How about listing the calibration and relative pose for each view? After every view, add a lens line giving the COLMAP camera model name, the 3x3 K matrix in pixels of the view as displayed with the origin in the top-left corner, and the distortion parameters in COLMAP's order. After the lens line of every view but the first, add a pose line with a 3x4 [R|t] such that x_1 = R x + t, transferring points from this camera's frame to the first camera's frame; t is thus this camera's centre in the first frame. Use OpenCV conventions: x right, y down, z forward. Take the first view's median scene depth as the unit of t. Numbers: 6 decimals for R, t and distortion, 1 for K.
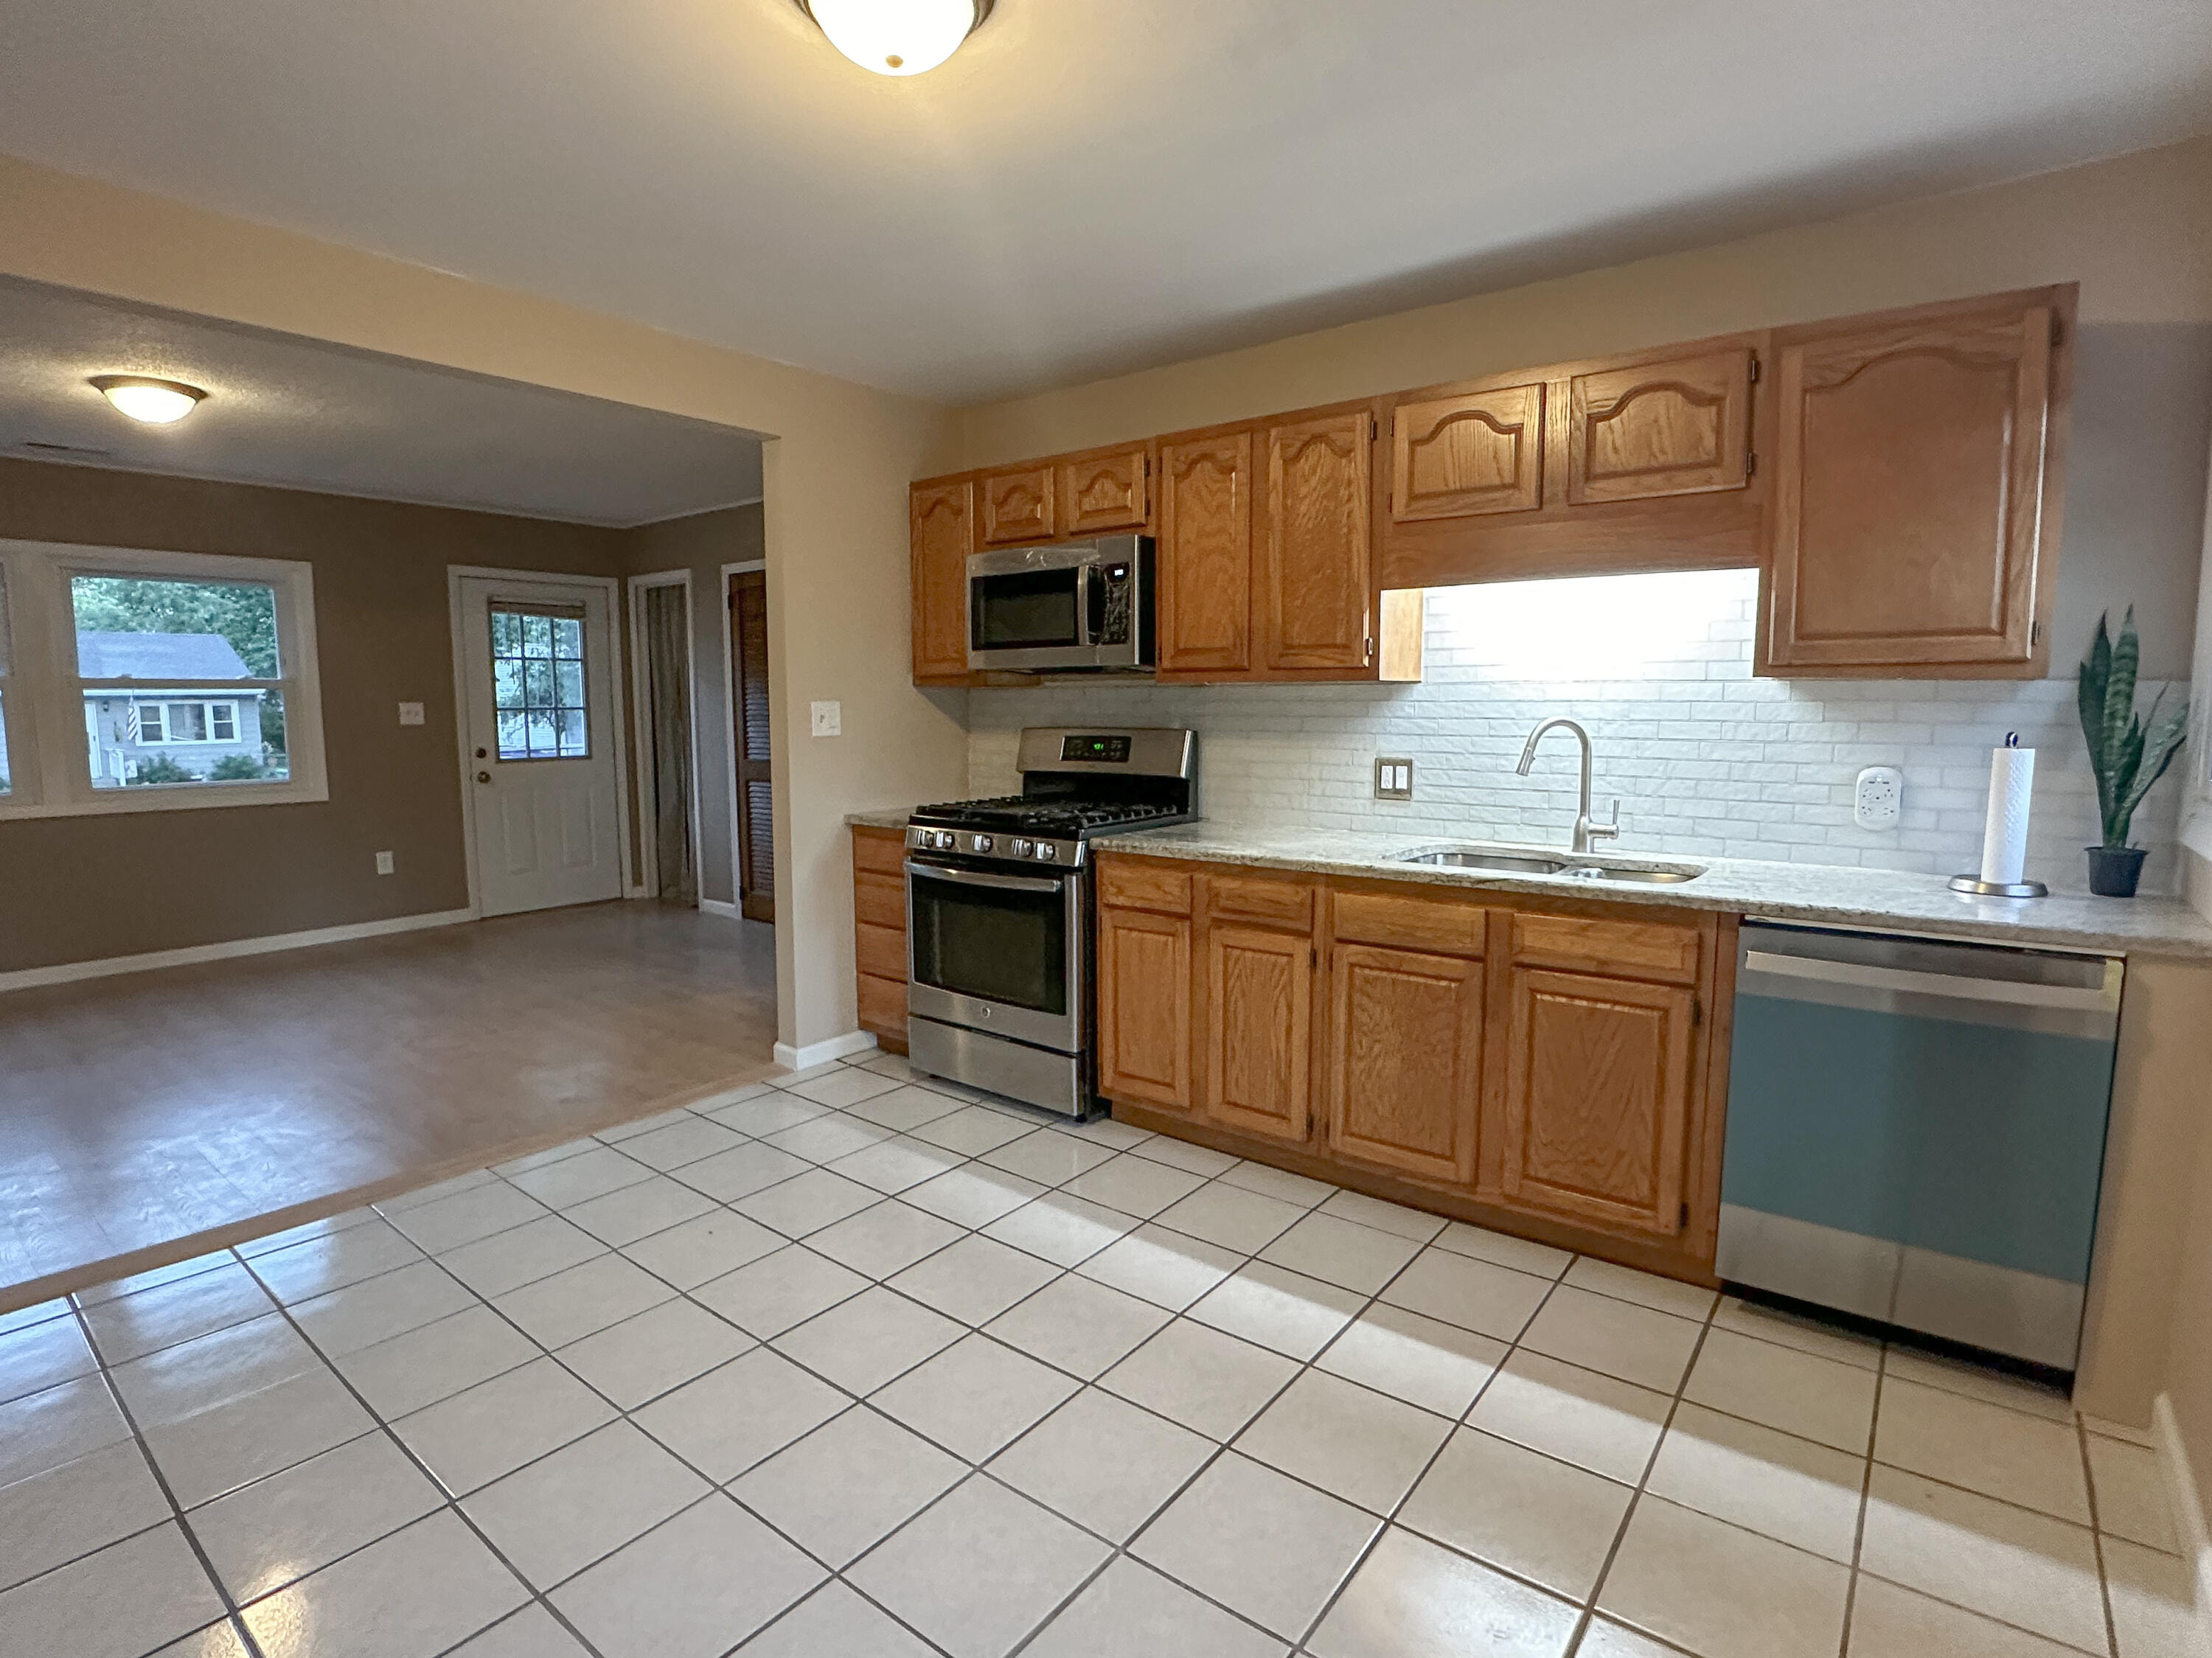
lens RADIAL K [[1128.2, 0, 1099.9], [0, 1128.2, 822.3], [0, 0, 1]] dist [-0.032421, 0.001109]
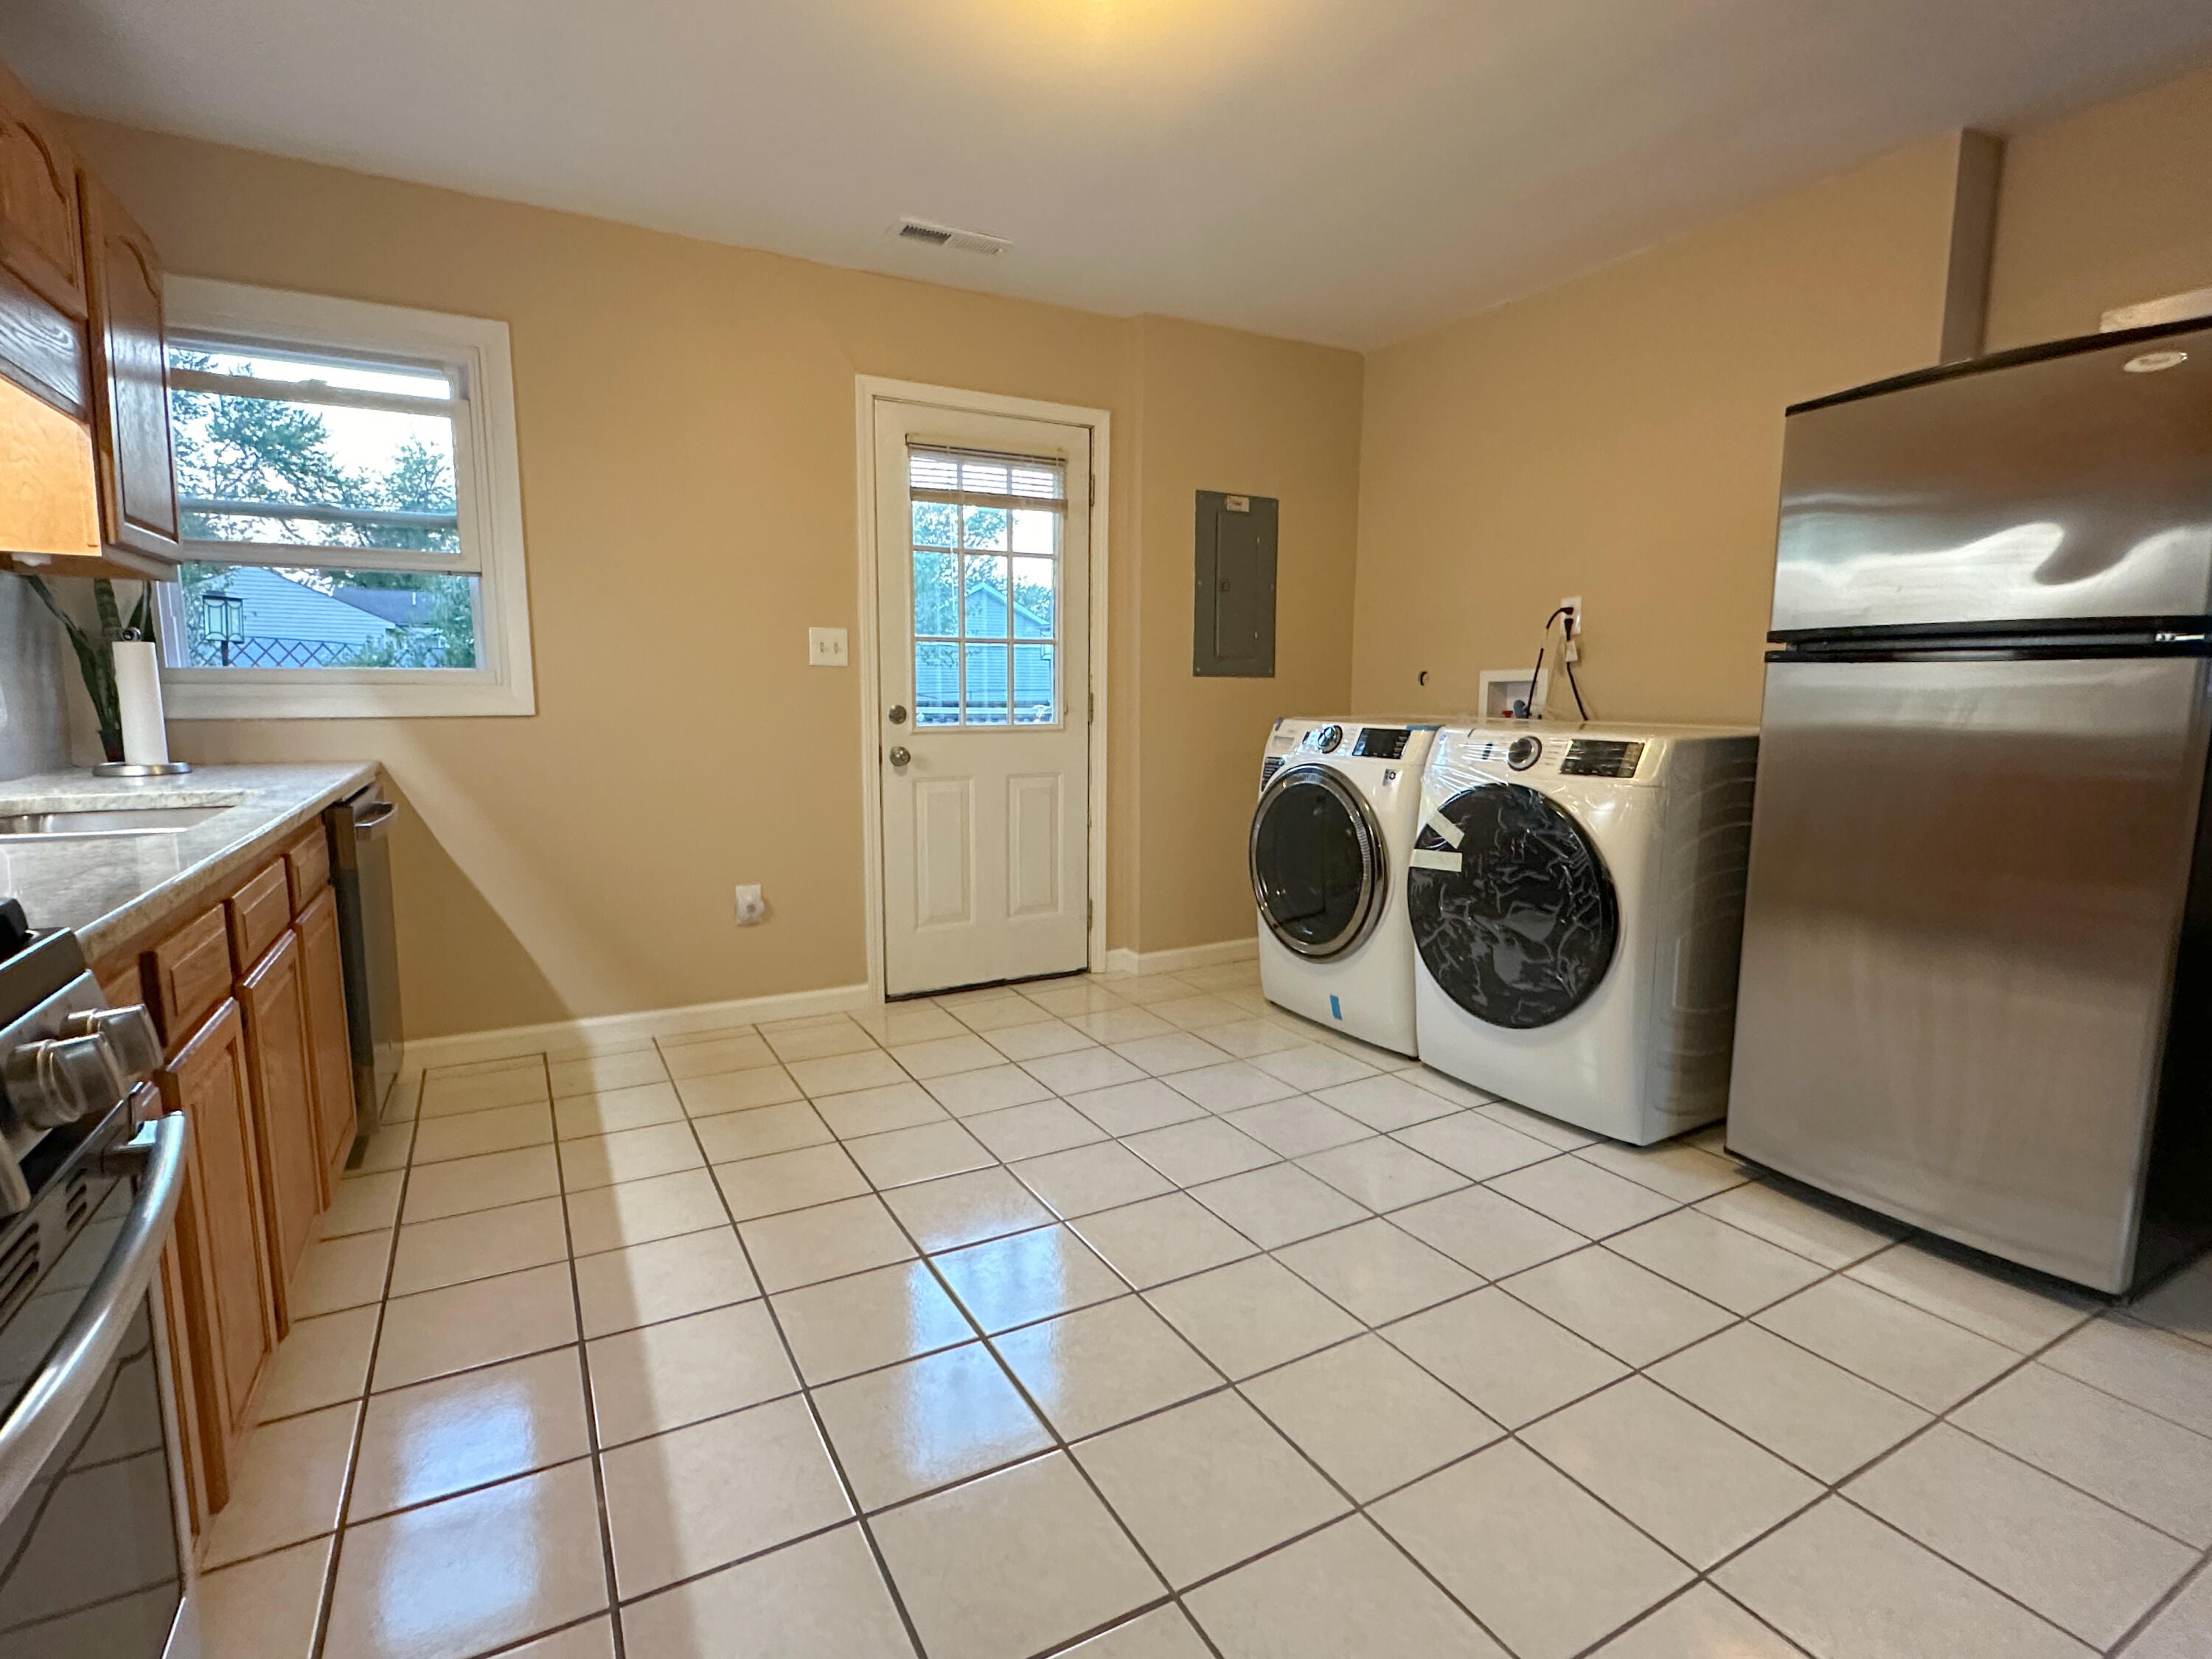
lens RADIAL K [[1079.3, 0, 1101.3], [0, 1079.3, 837.9], [0, 0, 1]] dist [0.000978, 0.000167]
pose [[-0.924694, -0.053878, 0.376879, -0.165555], [0.040146, 0.970617, 0.237259, -0.032223], [-0.378588, 0.234522, -0.895361, 0.567845]]
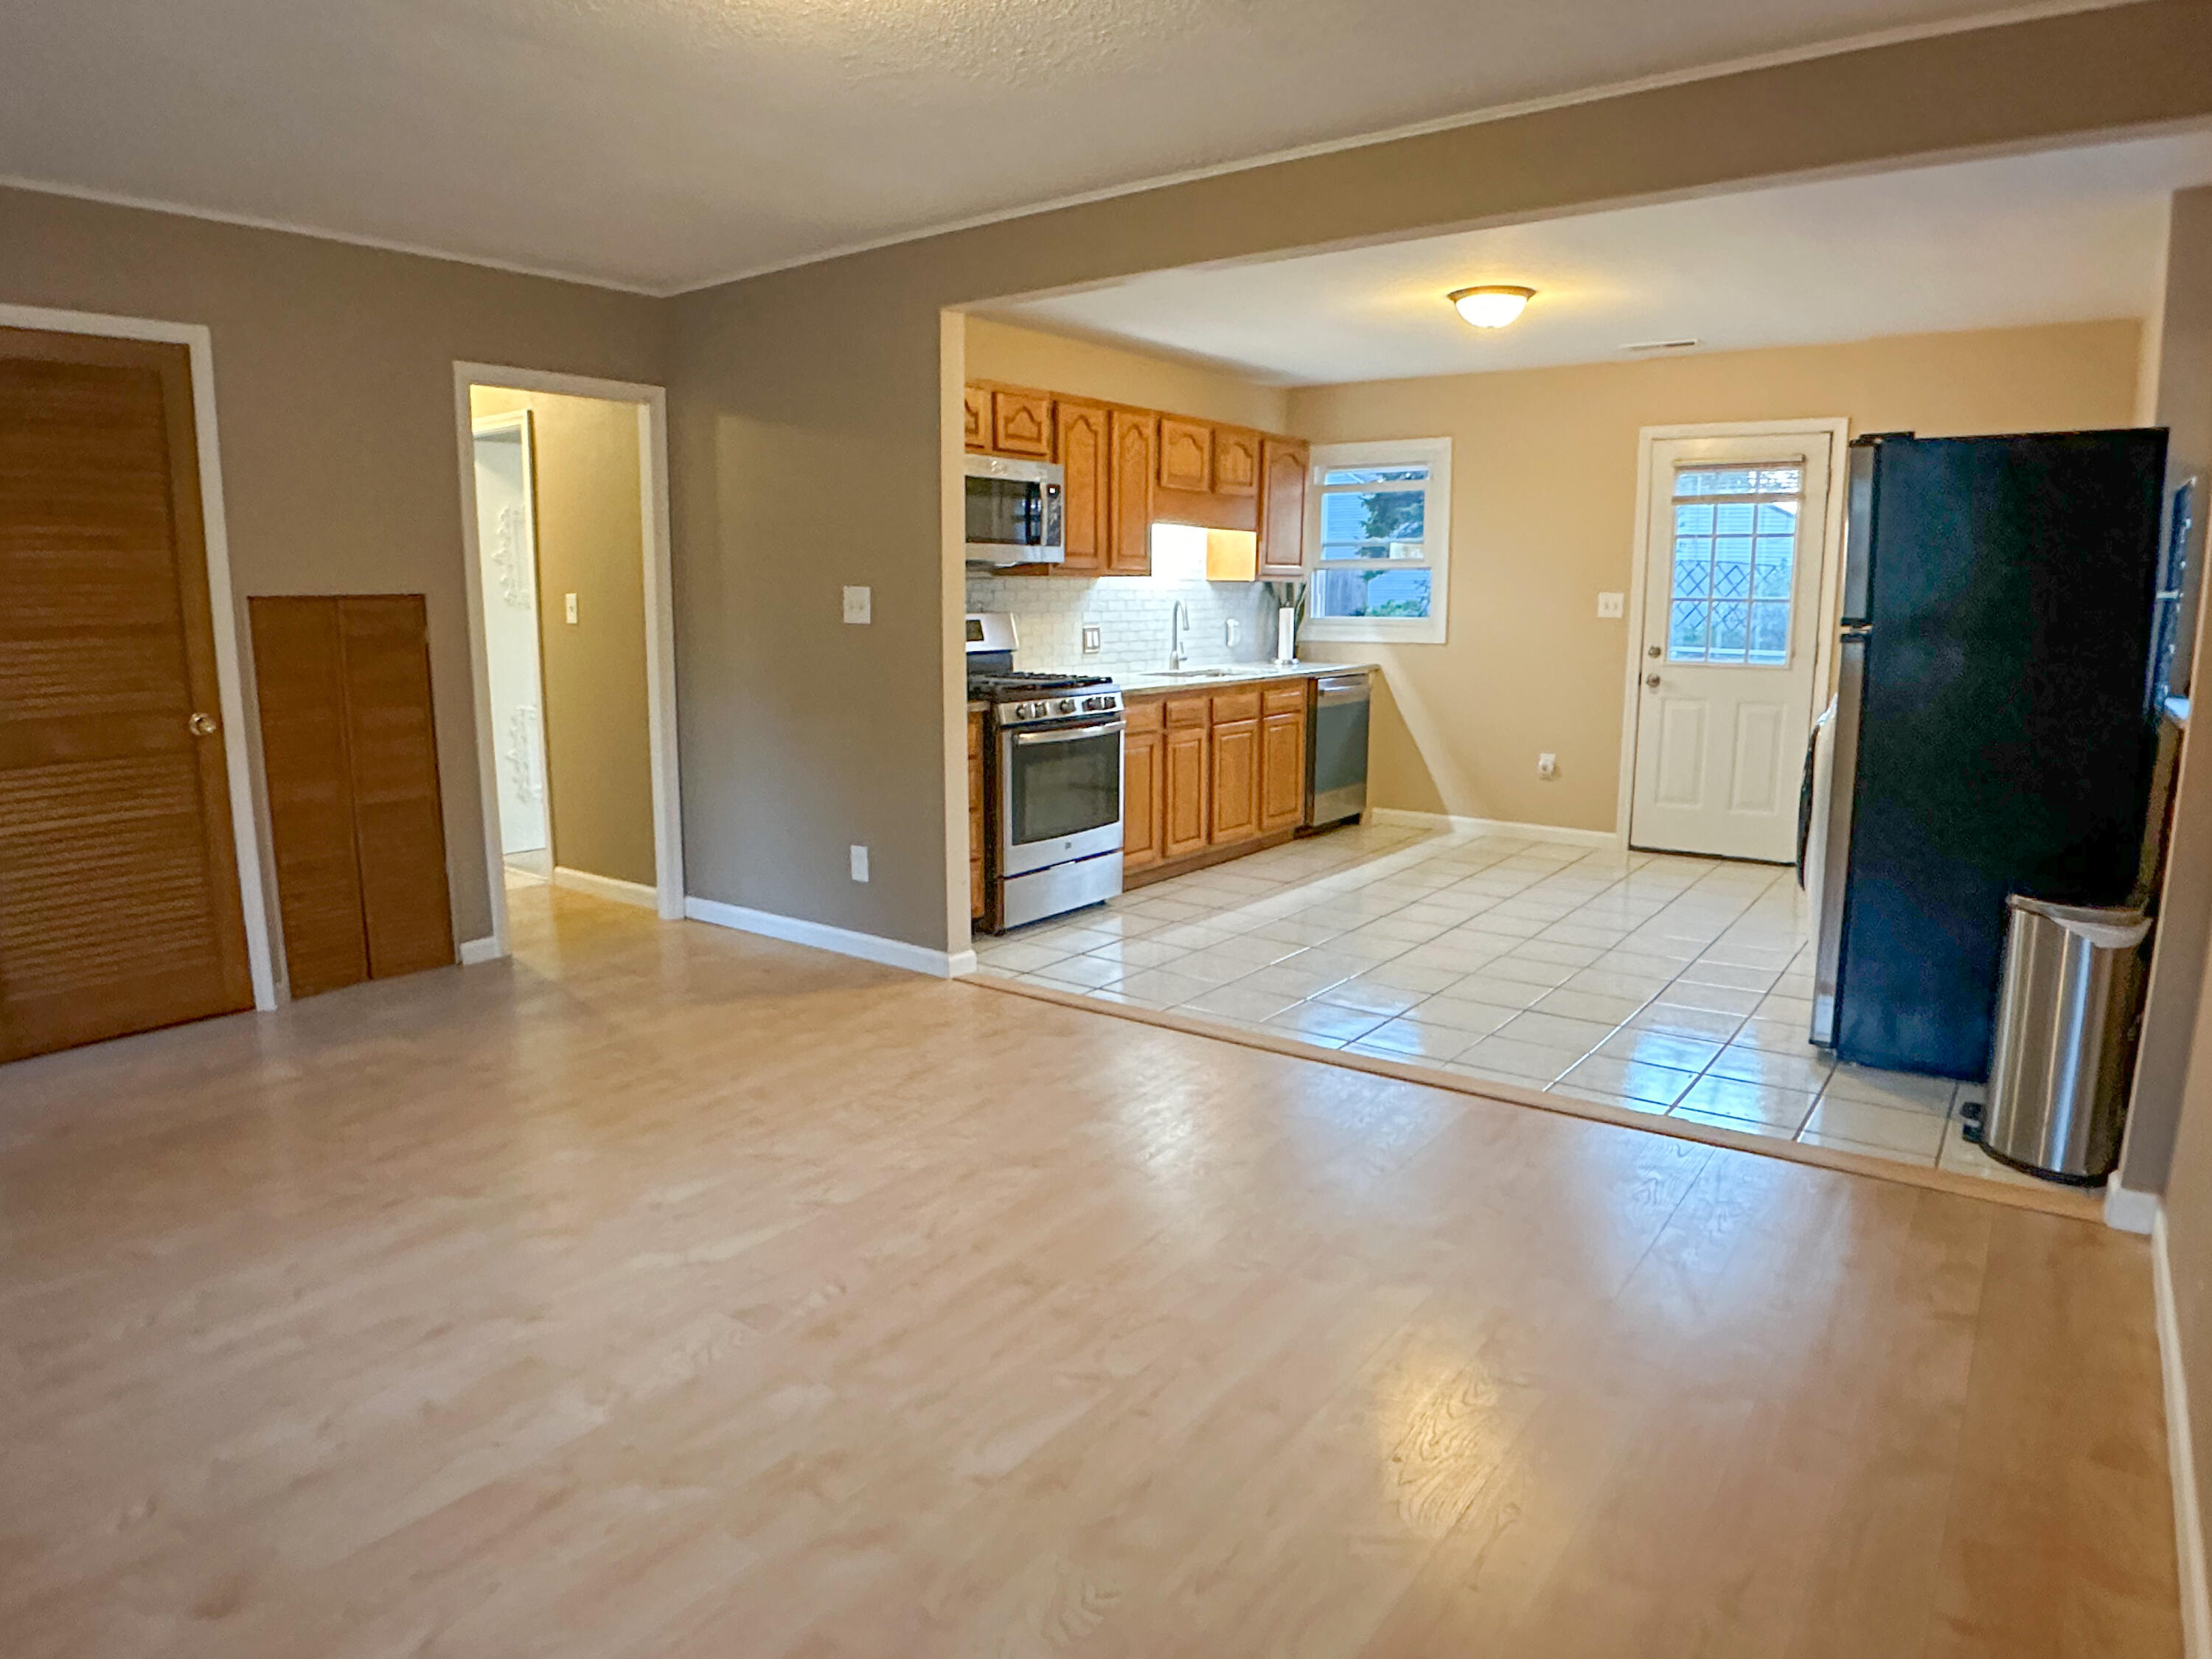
lens RADIAL K [[1338.5, 0, 1106.0], [0, 1338.5, 829.5], [0, 0, 1]] dist [-0.073616, 0.002016]
pose [[-0.042261, -0.170162, 0.984509, -0.837536], [0.108605, 0.978768, 0.173832, -0.052347], [-0.993186, 0.114269, -0.022883, 0.539760]]
